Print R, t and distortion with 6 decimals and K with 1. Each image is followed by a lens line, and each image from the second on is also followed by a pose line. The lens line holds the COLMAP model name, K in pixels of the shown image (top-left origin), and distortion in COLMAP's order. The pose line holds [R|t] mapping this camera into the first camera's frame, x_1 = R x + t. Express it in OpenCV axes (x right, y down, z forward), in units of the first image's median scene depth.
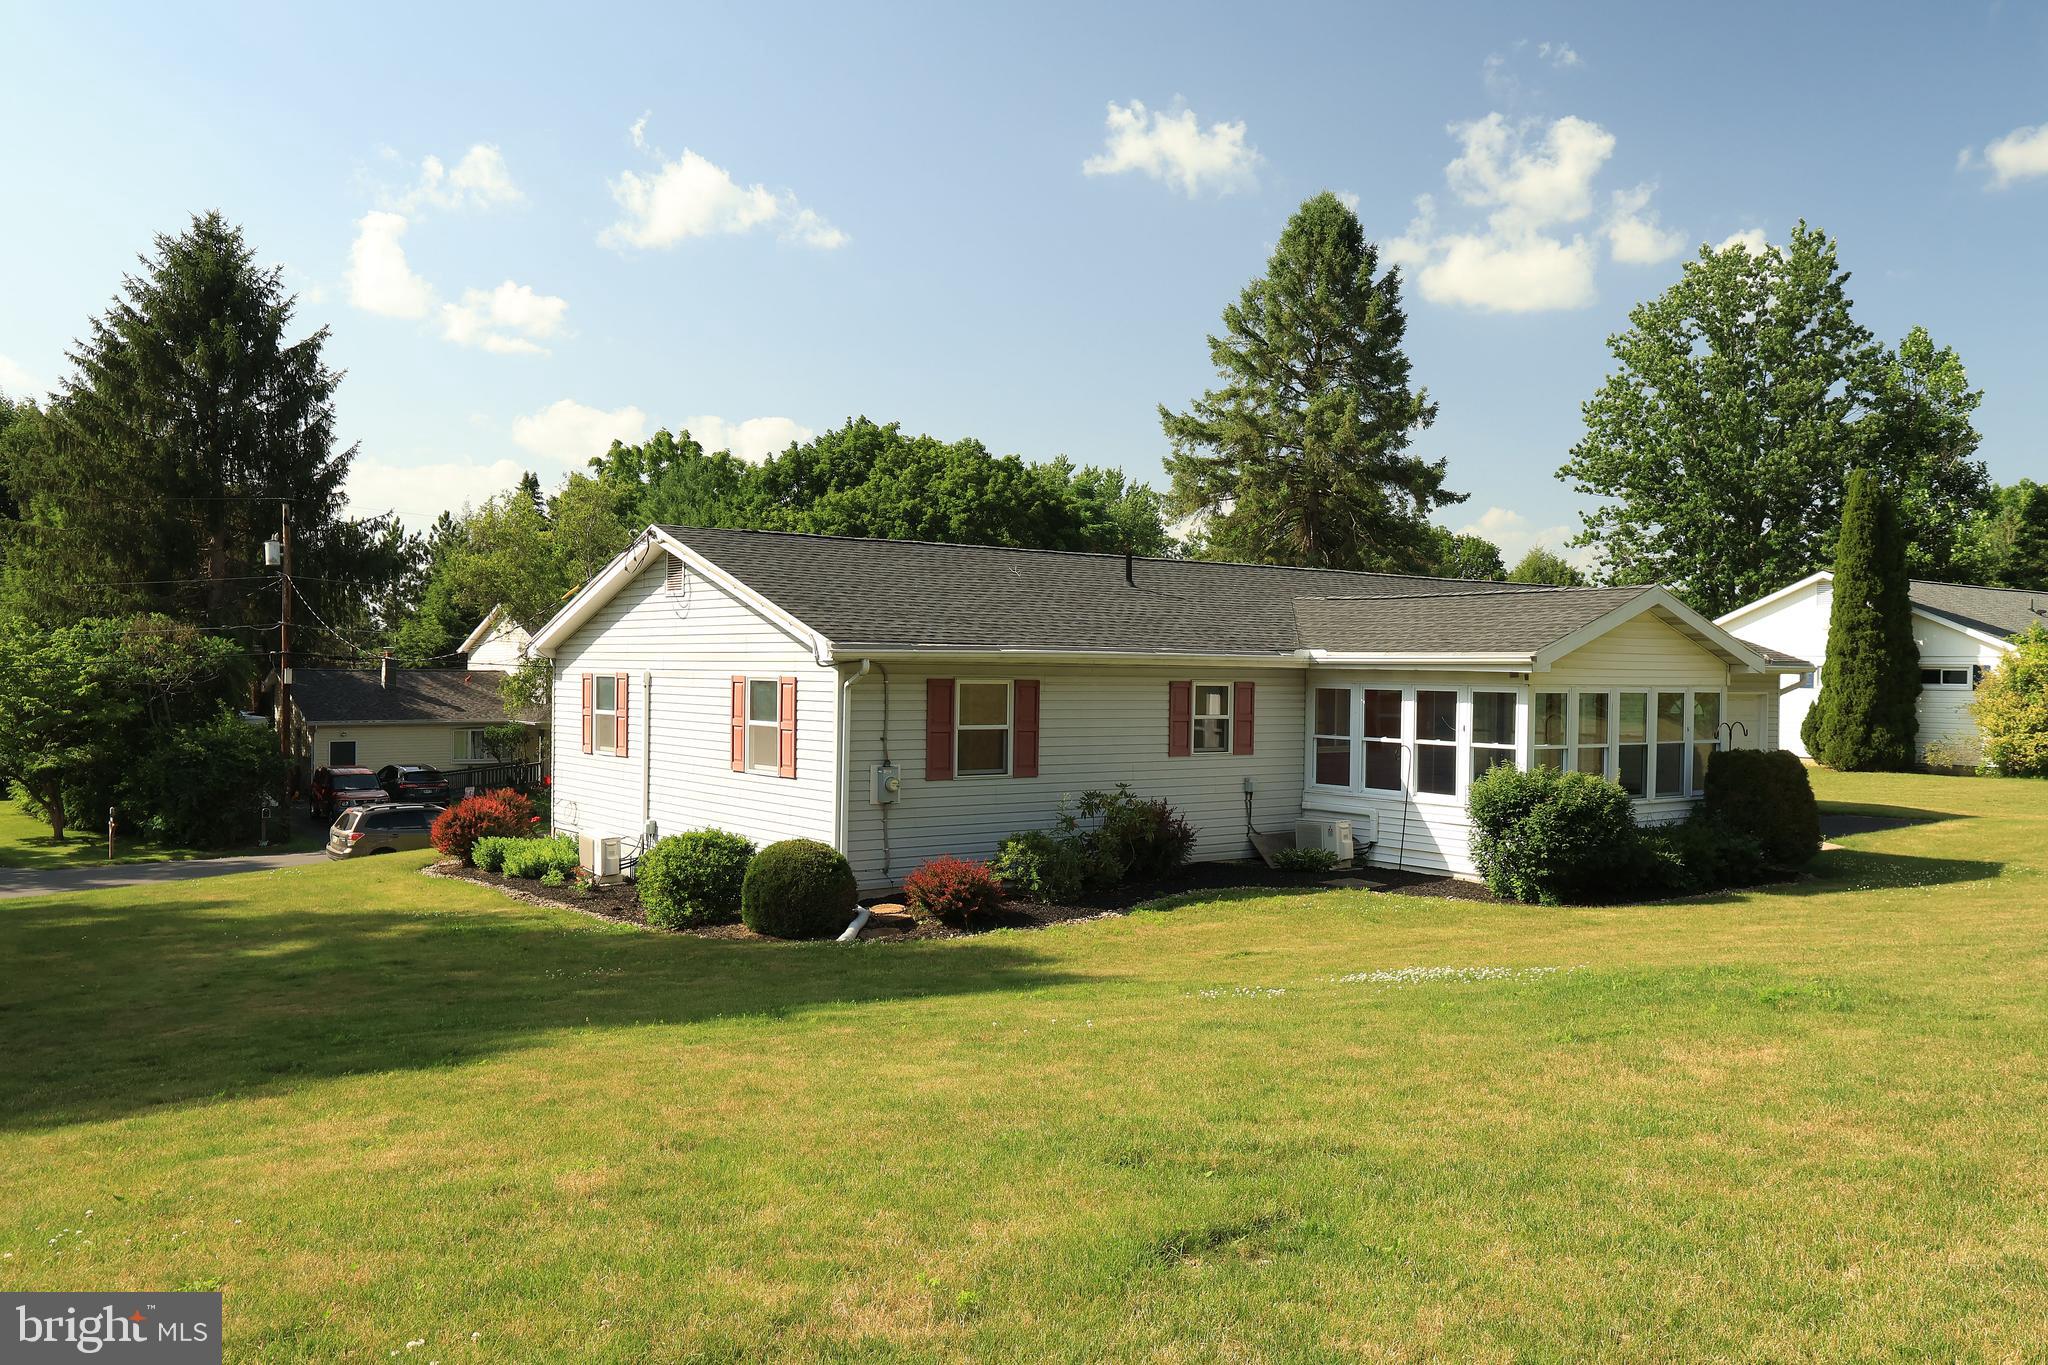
lens RADIAL K [[1639.2, 0, 1053.3], [0, 1639.2, 630.4], [0, 0, 1]] dist [-0.005656, 0.012504]
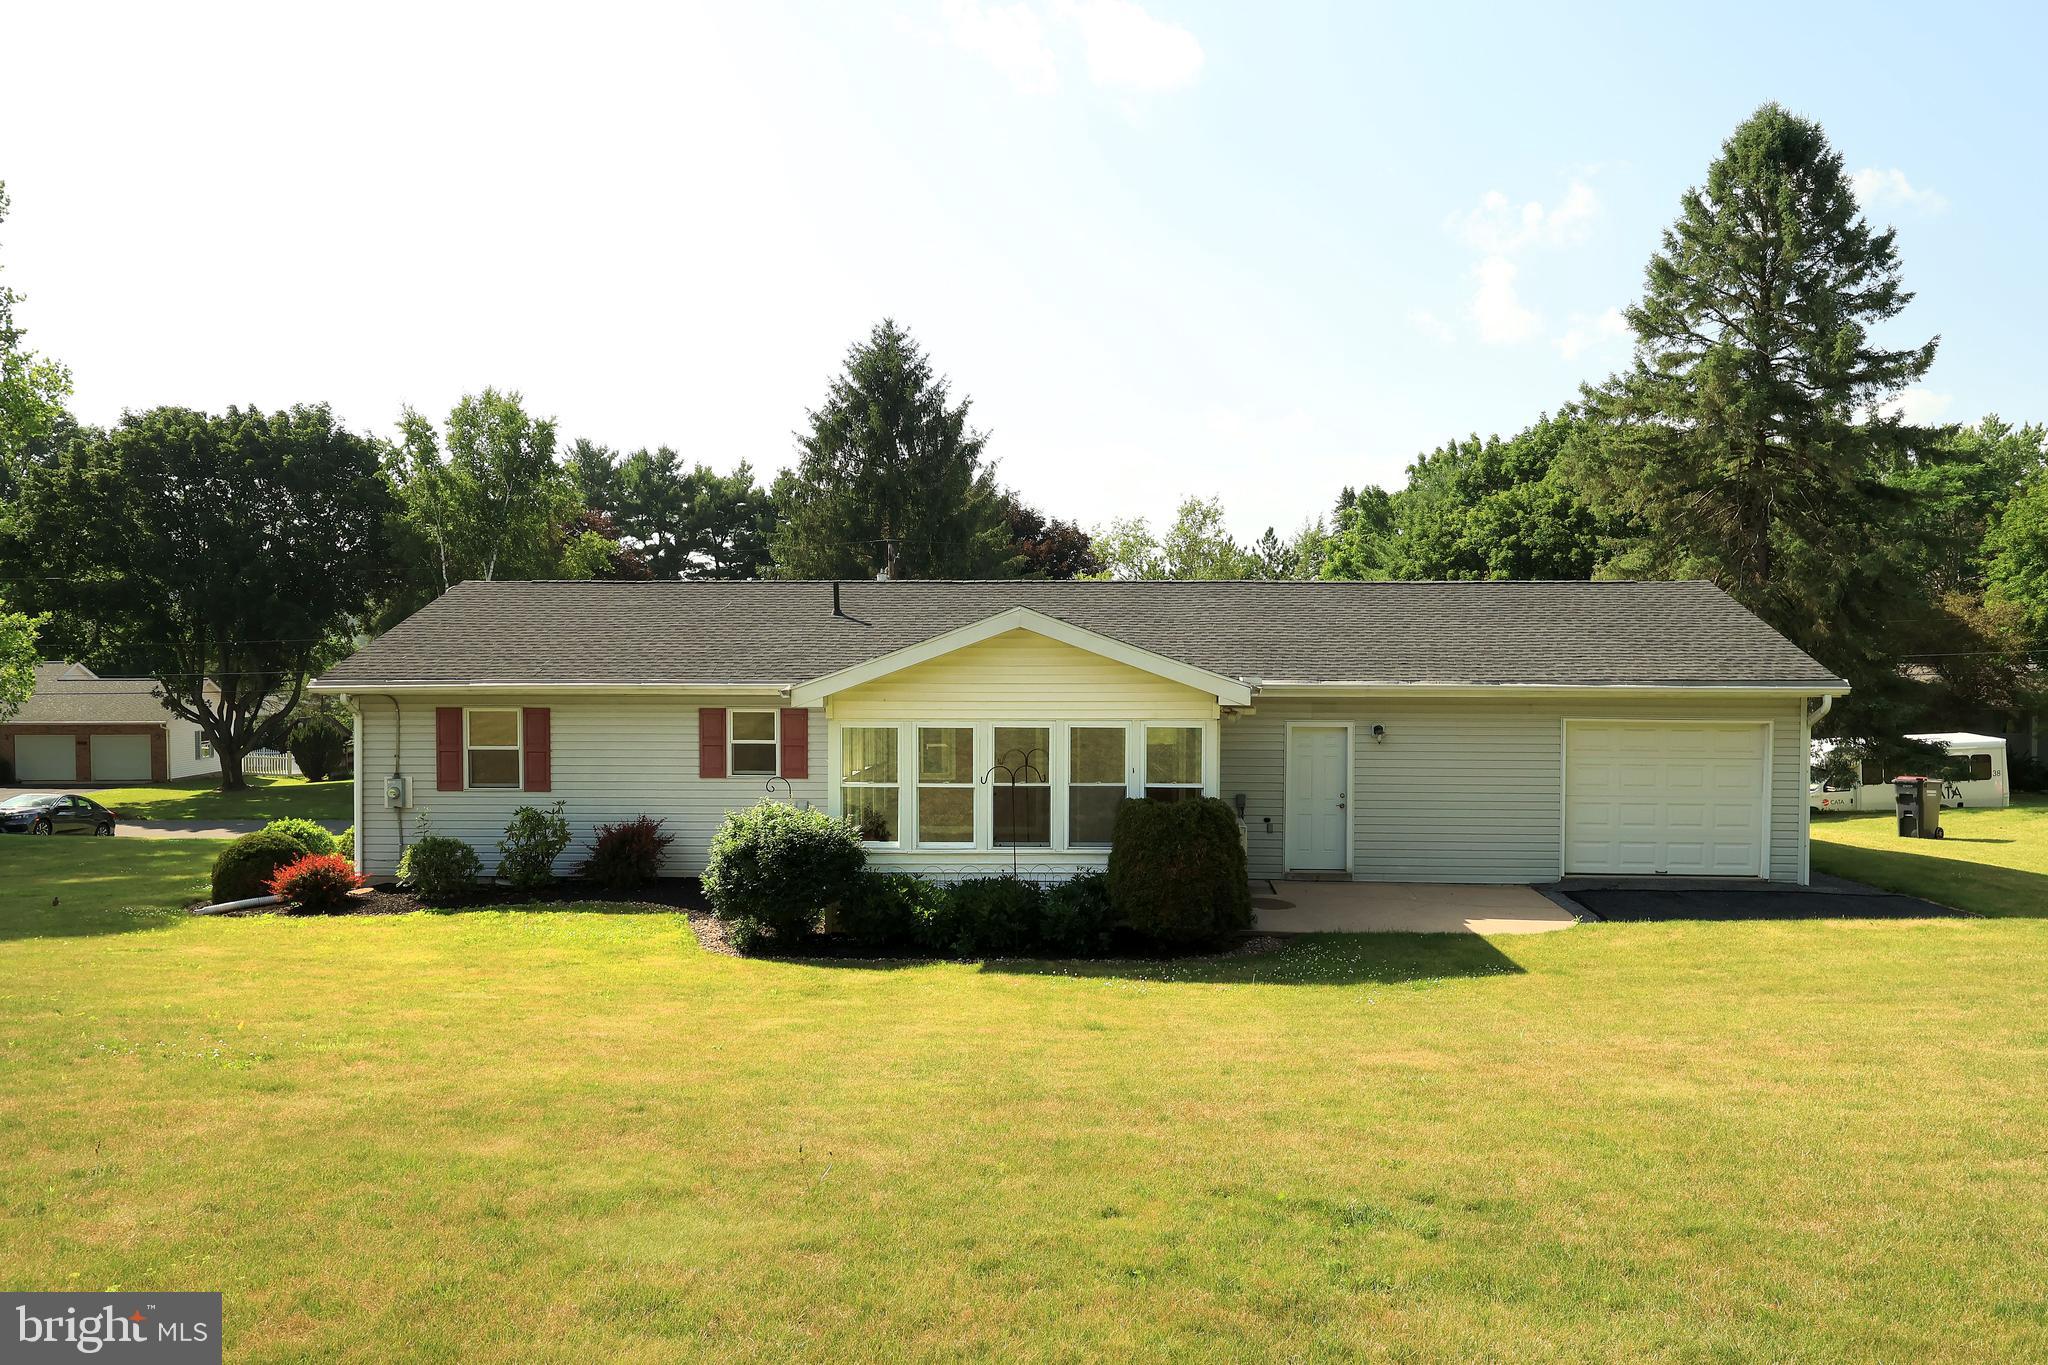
lens RADIAL K [[1506.7, 0, 1014.2], [0, 1506.7, 685.6], [0, 0, 1]] dist [-0.019217, 0.011054]
pose [[0.770806, 0.003319, -0.637062, 0.892736], [0.023805, 0.999138, 0.034007, -0.013256], [0.636625, -0.041378, 0.770062, 0.383994]]
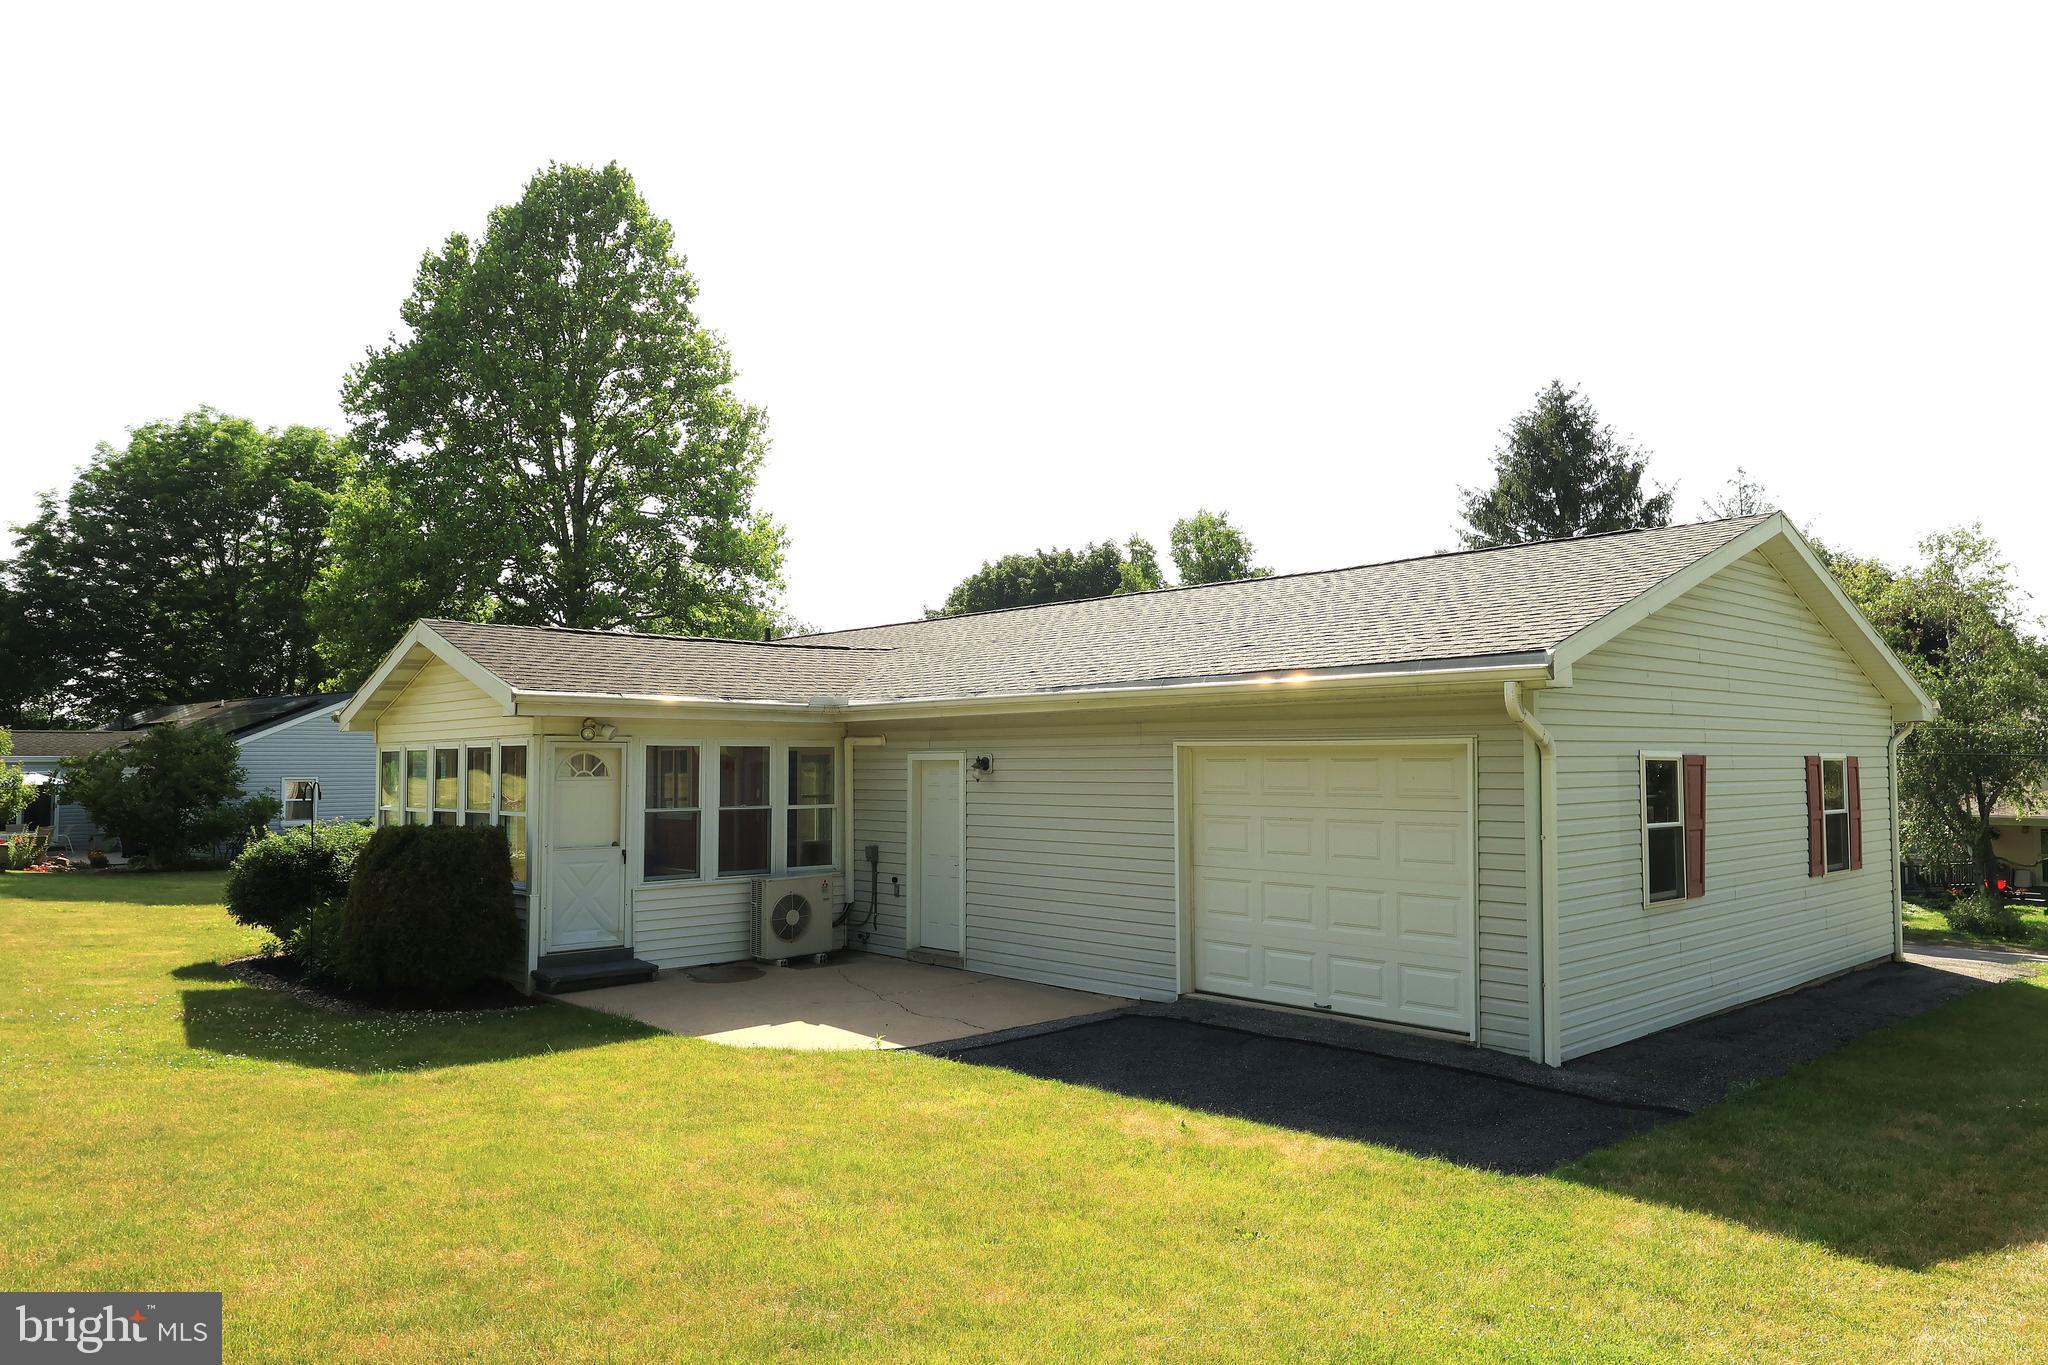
lens RADIAL K [[1351.1, 0, 1026.4], [0, 1351.1, 683.5], [0, 0, 1]] dist [-0.000468, 0.001355]
pose [[0.134510, -0.072809, -0.988234, 1.118728], [0.029111, 0.997157, -0.069504, 0.071287], [0.990485, -0.019420, 0.136247, 1.323734]]
